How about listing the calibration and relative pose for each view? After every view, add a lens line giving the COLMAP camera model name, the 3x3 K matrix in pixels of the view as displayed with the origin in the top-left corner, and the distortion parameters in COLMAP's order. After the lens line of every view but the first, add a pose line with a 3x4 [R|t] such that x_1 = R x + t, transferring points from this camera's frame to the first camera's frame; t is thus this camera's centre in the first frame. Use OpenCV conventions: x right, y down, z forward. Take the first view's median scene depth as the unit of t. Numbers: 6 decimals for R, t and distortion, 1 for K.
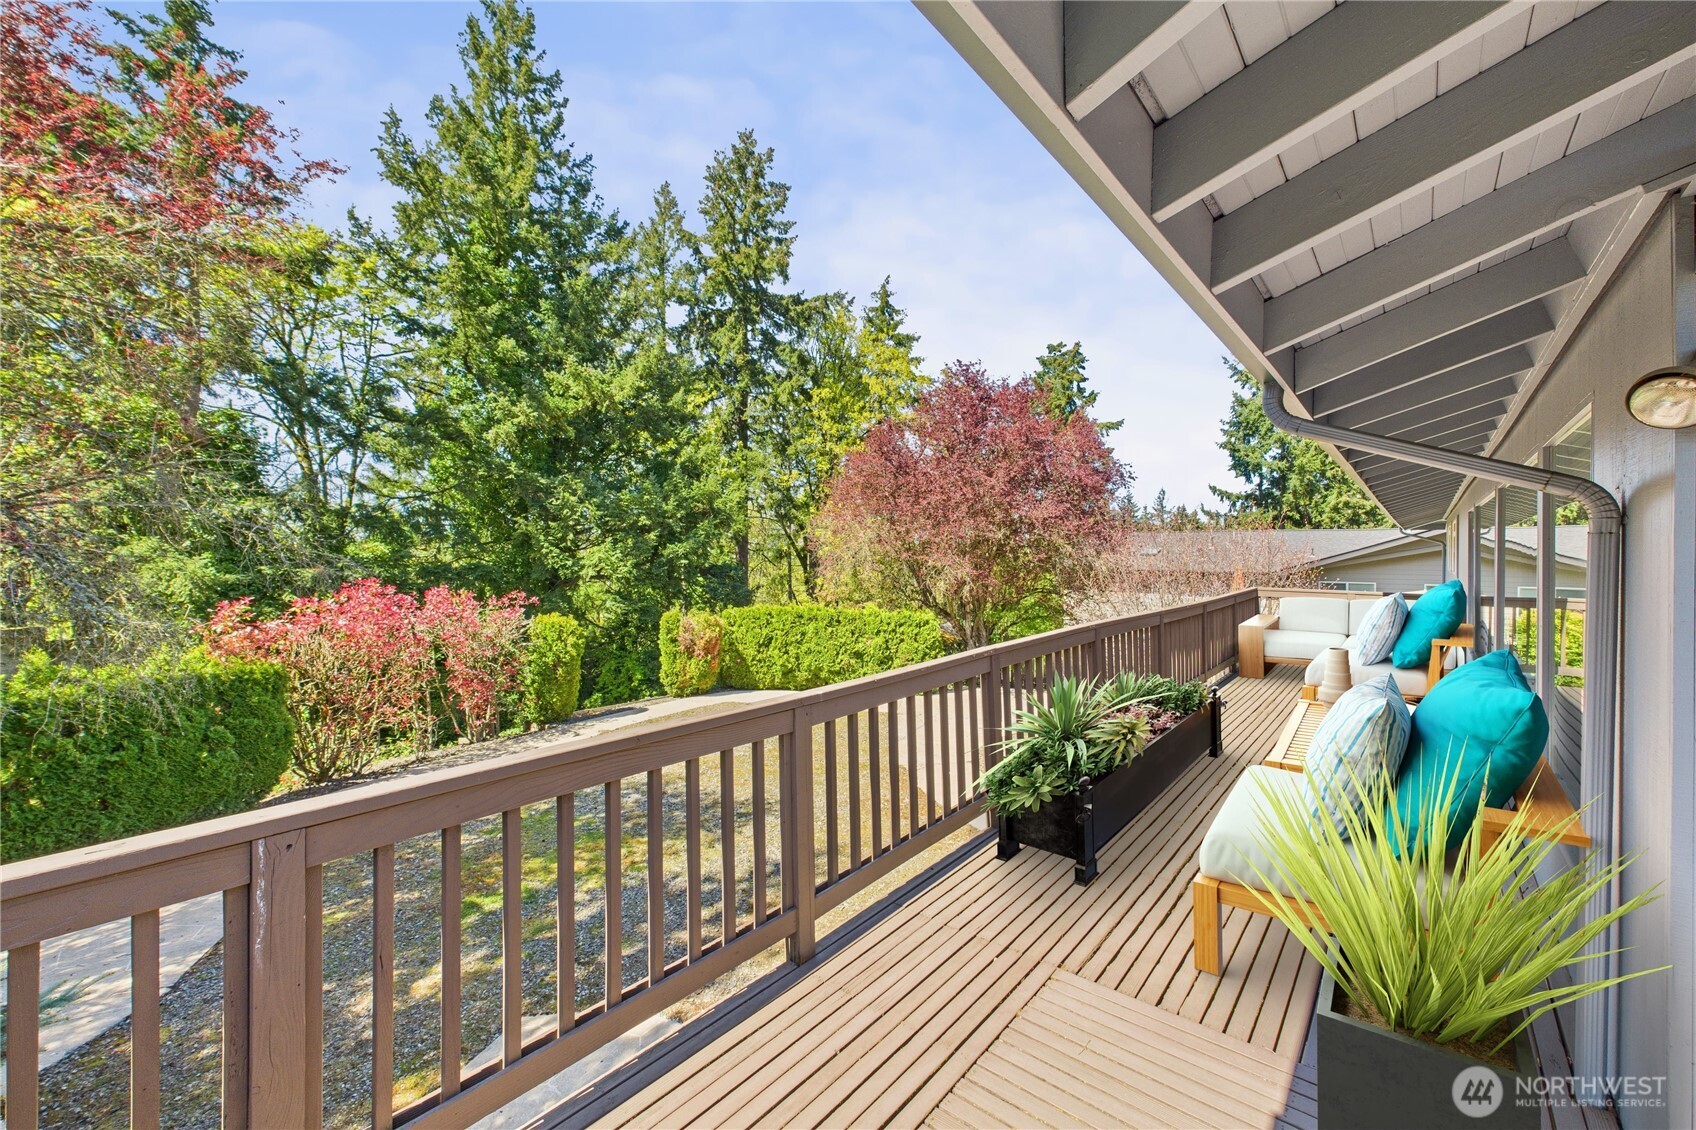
lens RADIAL K [[679.2, 0, 850.7], [0, 679.2, 561.4], [0, 0, 1]] dist [0.000817, 0.000101]
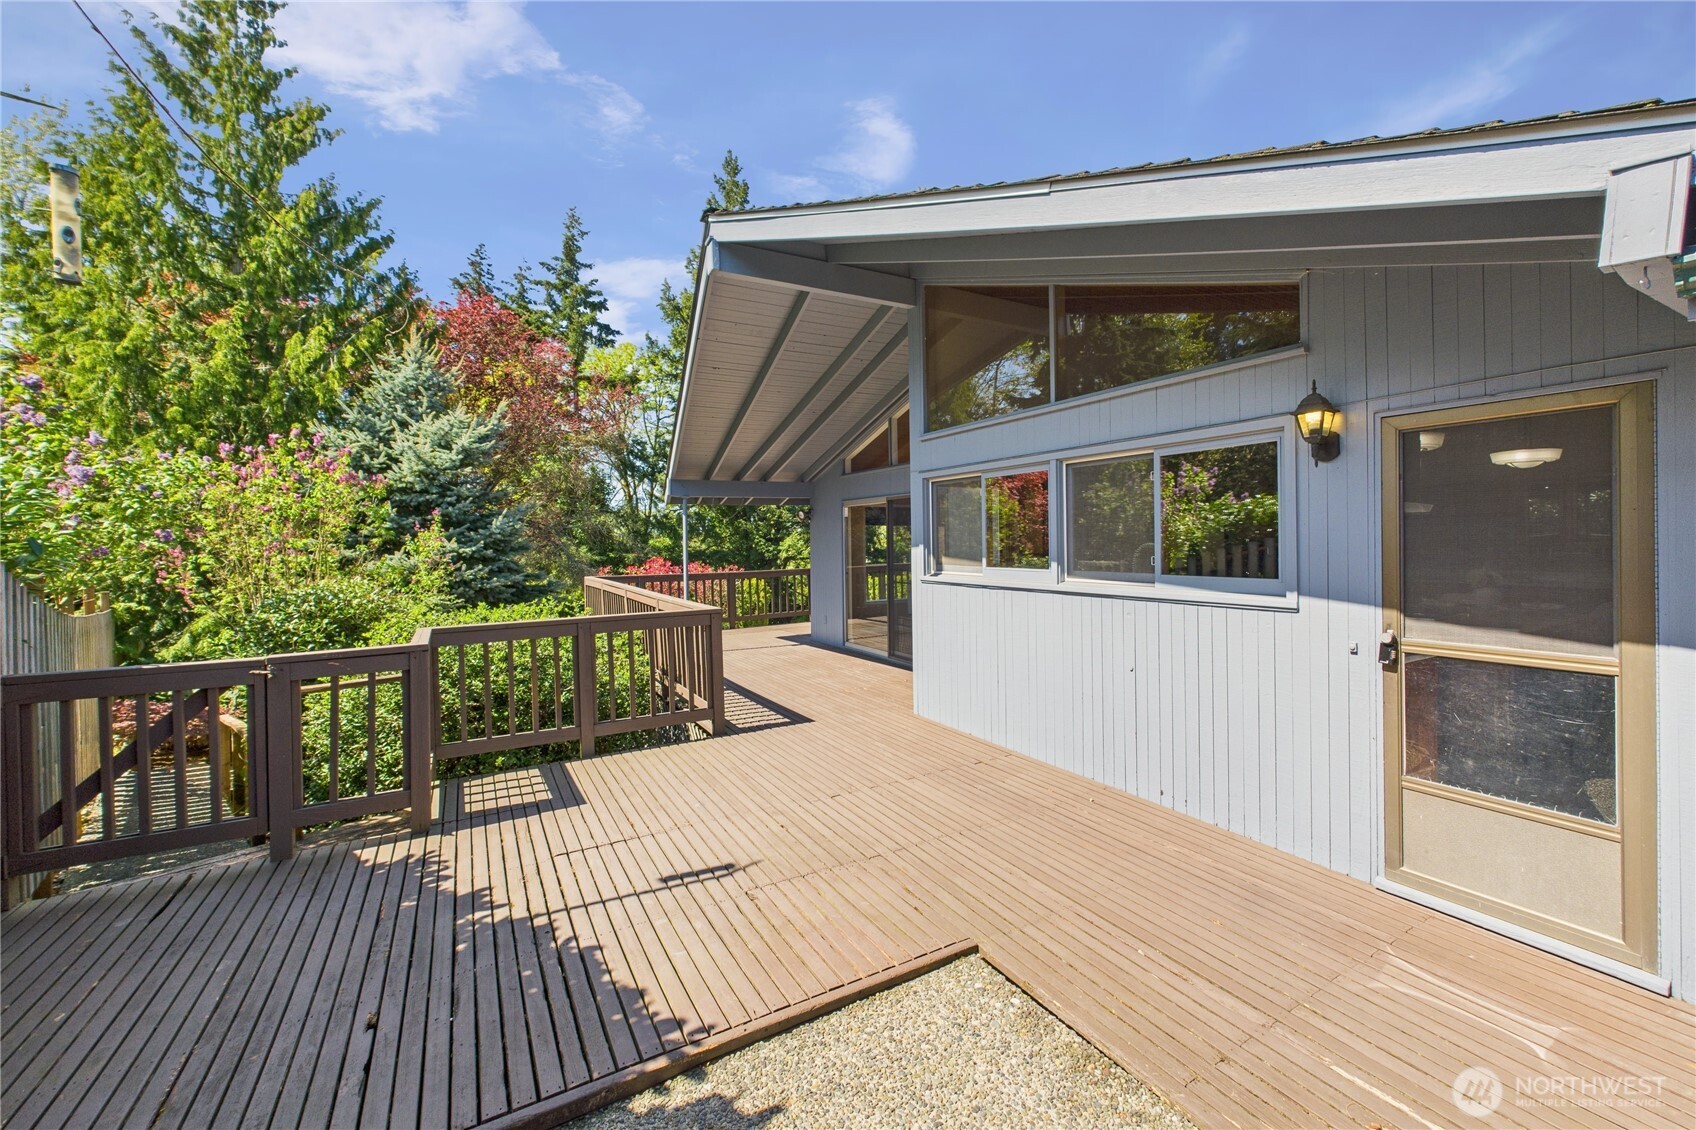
lens RADIAL K [[679.2, 0, 845.3], [0, 679.2, 554.3], [0, 0, 1]] dist [0.000817, 0.000101]
pose [[0.936374, -0.013458, -0.350747, 0.308834], [0.016713, 0.999841, 0.006254, 0.009596], [0.350607, -0.011718, 0.936449, -0.412810]]
